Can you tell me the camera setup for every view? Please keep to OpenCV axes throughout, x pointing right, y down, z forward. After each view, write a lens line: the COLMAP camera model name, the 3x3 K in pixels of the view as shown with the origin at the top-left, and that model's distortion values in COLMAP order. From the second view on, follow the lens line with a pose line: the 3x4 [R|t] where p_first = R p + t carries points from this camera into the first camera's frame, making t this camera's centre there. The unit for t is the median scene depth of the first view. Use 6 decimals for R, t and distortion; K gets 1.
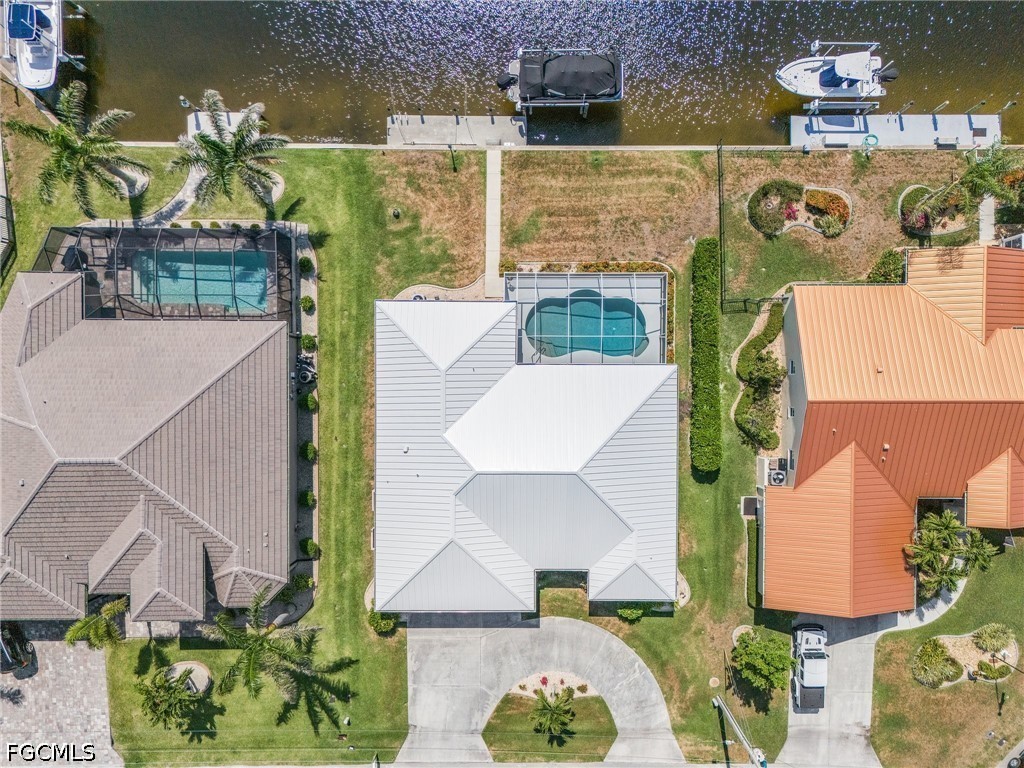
lens RADIAL K [[779.4, 0, 512.0], [0, 779.4, 384.0], [0, 0, 1]] dist [0.039465, -0.003887]
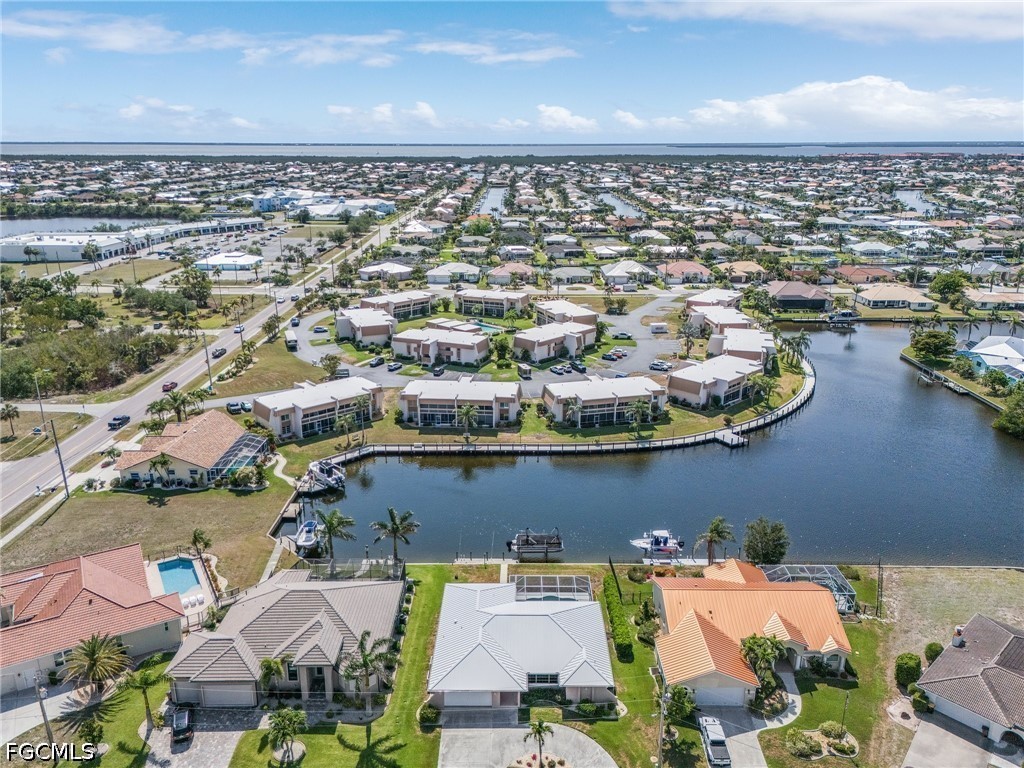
lens RADIAL K [[738.0, 0, 512.0], [0, 738.0, 384.0], [0, 0, 1]] dist [0.086905, -0.082106]
pose [[0.999951, -0.006751, -0.007227, 0.015195], [-0.005020, 0.283141, -0.959065, 1.495174], [0.008521, 0.959055, 0.283093, -0.038387]]
